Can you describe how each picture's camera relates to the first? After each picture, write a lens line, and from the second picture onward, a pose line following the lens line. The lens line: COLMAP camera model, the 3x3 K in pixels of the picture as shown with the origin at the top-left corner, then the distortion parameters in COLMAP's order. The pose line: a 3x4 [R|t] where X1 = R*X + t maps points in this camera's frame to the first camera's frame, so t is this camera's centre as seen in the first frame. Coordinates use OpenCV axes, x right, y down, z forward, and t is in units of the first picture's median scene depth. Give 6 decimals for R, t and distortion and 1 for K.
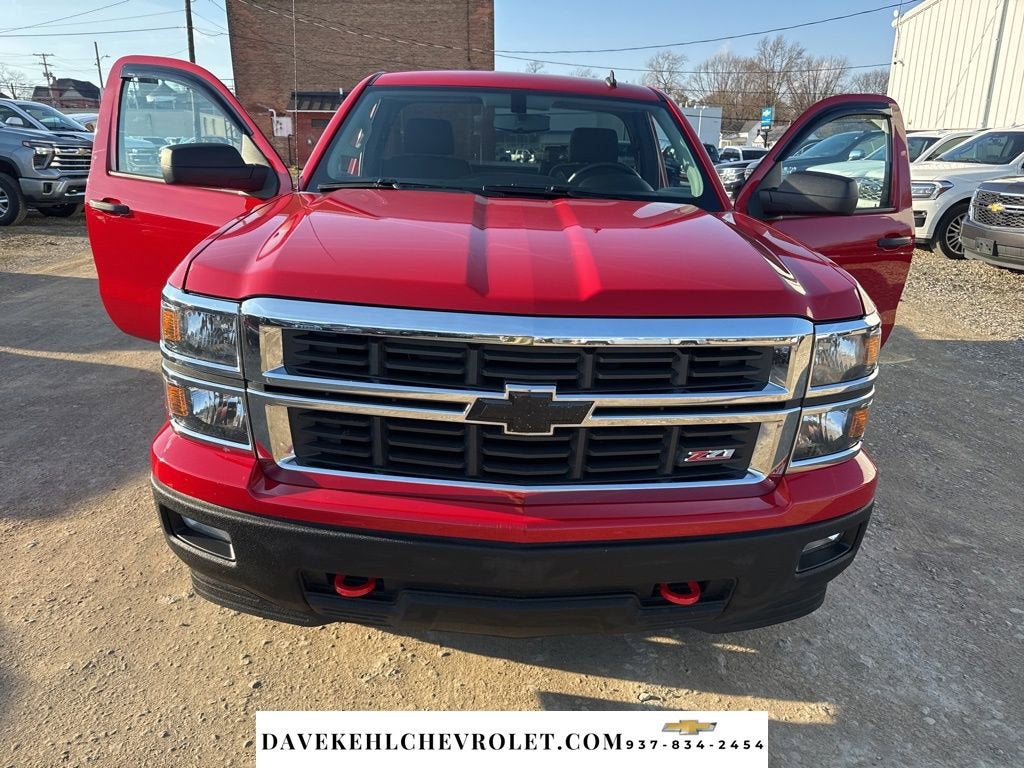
lens RADIAL K [[725.9, 0, 512.8], [0, 725.9, 378.0], [0, 0, 1]] dist [-0.005487, 0.000199]
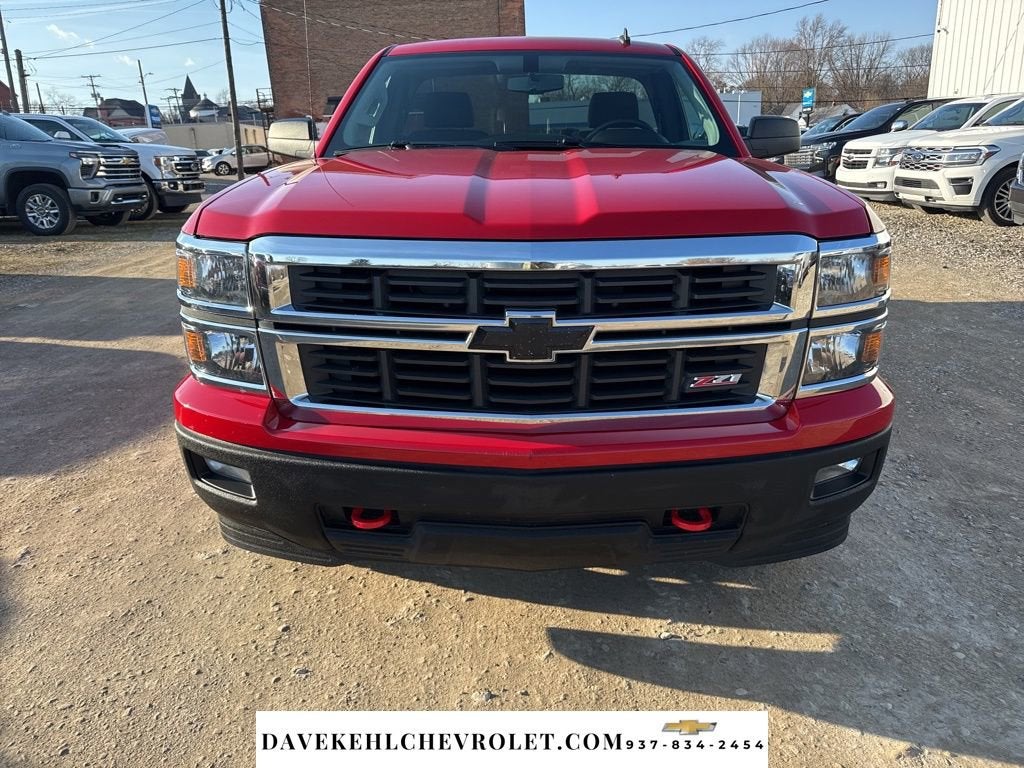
lens RADIAL K [[721.0, 0, 516.5], [0, 721.0, 384.5], [0, 0, 1]] dist [0.021657, -0.033463]
pose [[0.997878, -0.032492, -0.056426, 0.041482], [0.033158, 0.999391, 0.010904, 0.071241], [0.056037, -0.012752, 0.998347, -0.005570]]
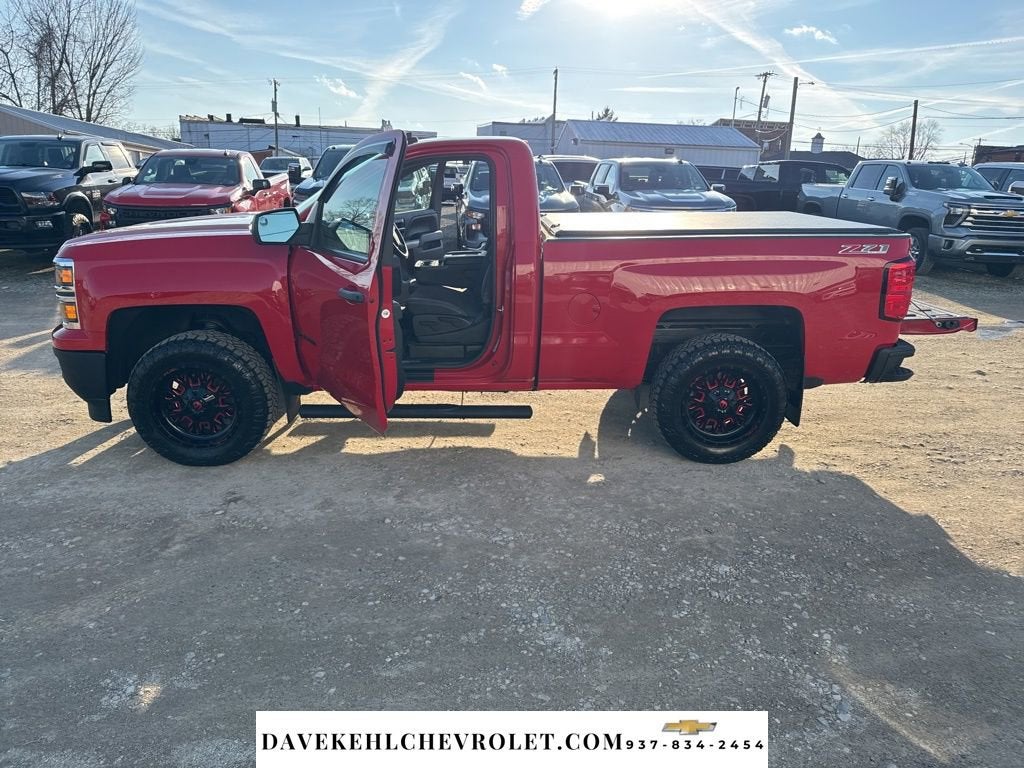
lens RADIAL K [[710.7, 0, 515.2], [0, 710.7, 384.1], [0, 0, 1]] dist [0.001597, -0.002441]
pose [[0.023445, 0.249306, -0.968141, 2.169428], [-0.321573, 0.918821, 0.228818, -0.545997], [0.946594, 0.305964, 0.101711, 1.768048]]
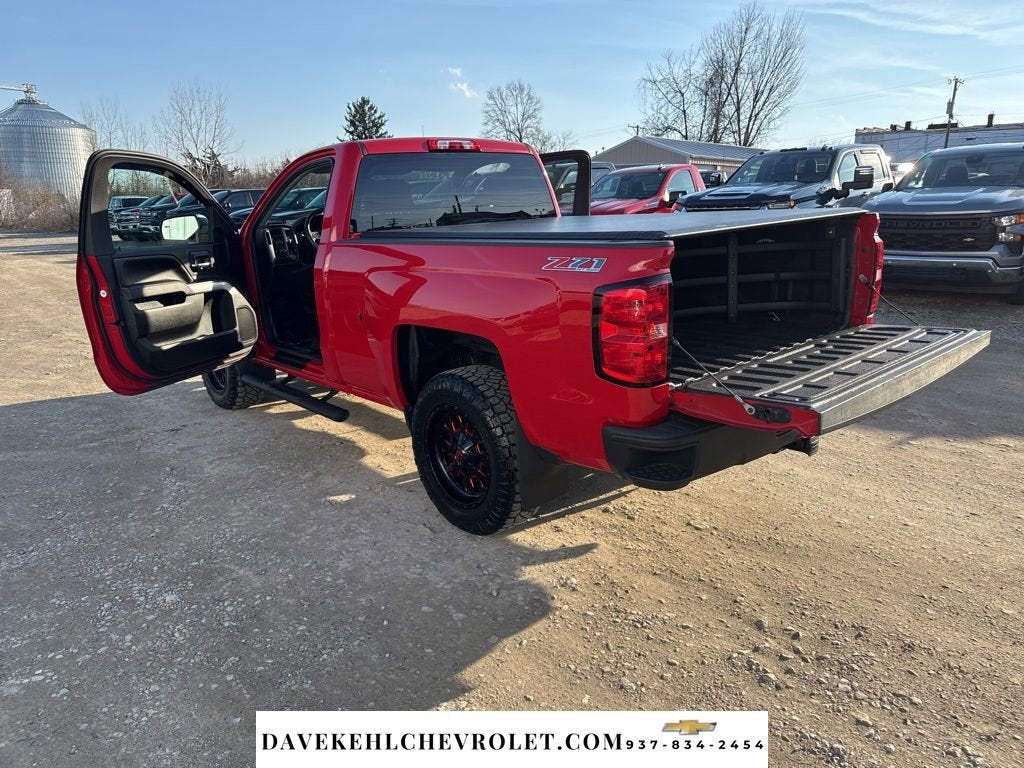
lens RADIAL K [[707.8, 0, 510.7], [0, 707.8, 387.3], [0, 0, 1]] dist [0.032064, -0.037279]
pose [[-0.758958, 0.160240, -0.631115, 1.211675], [-0.193700, 0.869807, 0.453781, -1.050349], [0.621662, 0.466647, -0.629108, 3.403896]]
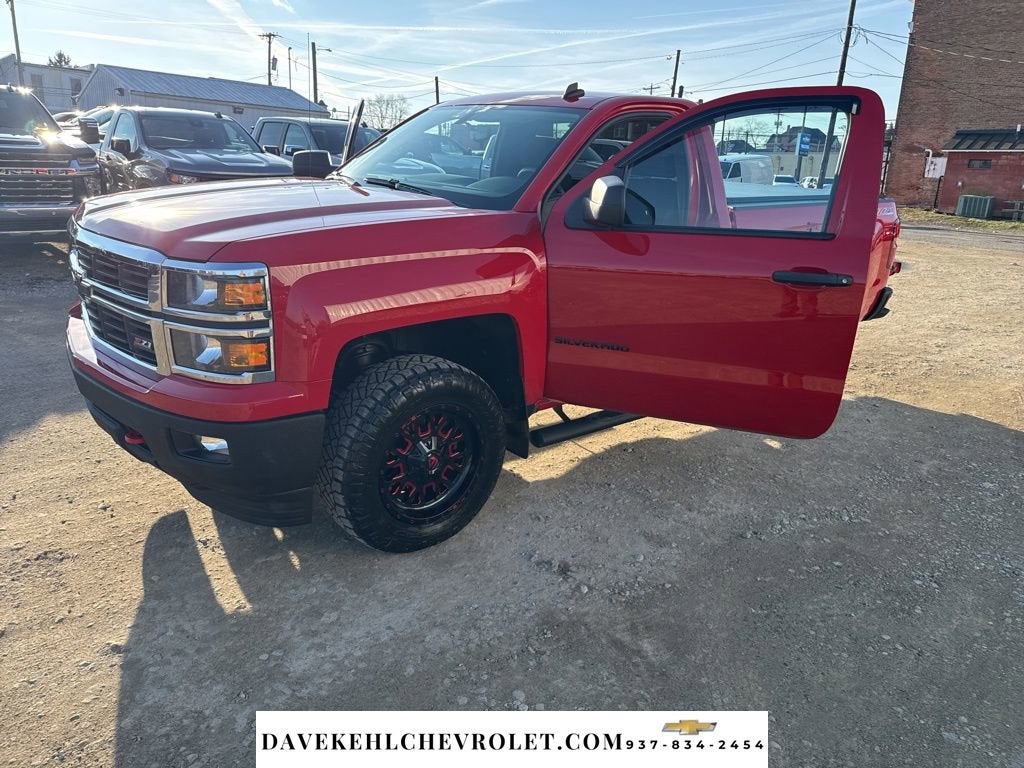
lens RADIAL K [[714.3, 0, 516.9], [0, 714.3, 380.9], [0, 0, 1]] dist [0.008646, -0.008626]
pose [[0.632500, 0.226564, -0.740684, 1.415757], [-0.261241, 0.962631, 0.071370, -0.095251], [0.729176, 0.148355, 0.668052, 0.461886]]
